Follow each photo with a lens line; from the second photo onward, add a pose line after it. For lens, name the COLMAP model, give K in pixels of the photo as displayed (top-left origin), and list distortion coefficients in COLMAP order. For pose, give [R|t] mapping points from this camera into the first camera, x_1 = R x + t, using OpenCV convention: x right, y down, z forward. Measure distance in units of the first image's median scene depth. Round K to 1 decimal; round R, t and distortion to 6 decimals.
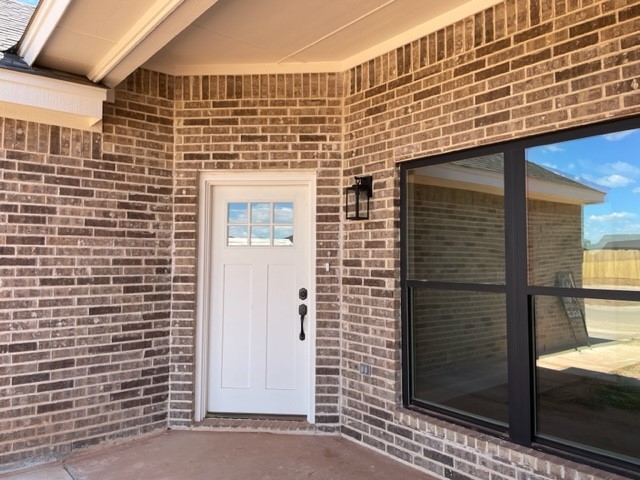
lens RADIAL K [[487.1, 0, 319.3], [0, 487.1, 222.4], [0, 0, 1]] dist [0.003959, 0.000374]
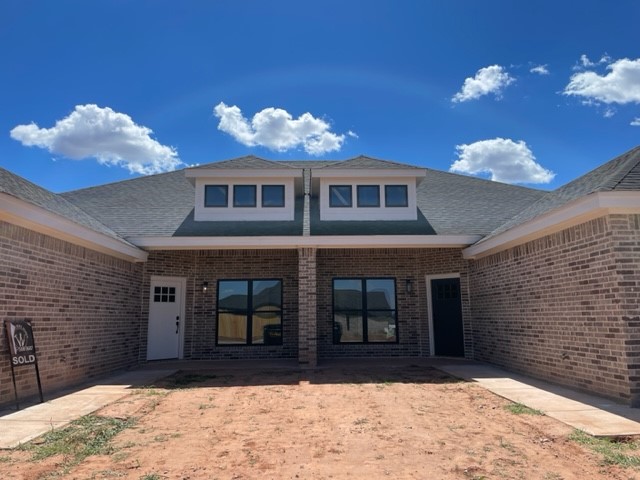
lens RADIAL K [[497.9, 0, 320.0], [0, 497.9, 240.0], [0, 0, 1]] dist [0.098322, -0.000079]
pose [[0.611121, 0.115862, 0.783012, -2.076969], [-0.048157, 0.992839, -0.109324, -0.037993], [-0.790071, 0.029102, 0.612324, -1.700138]]
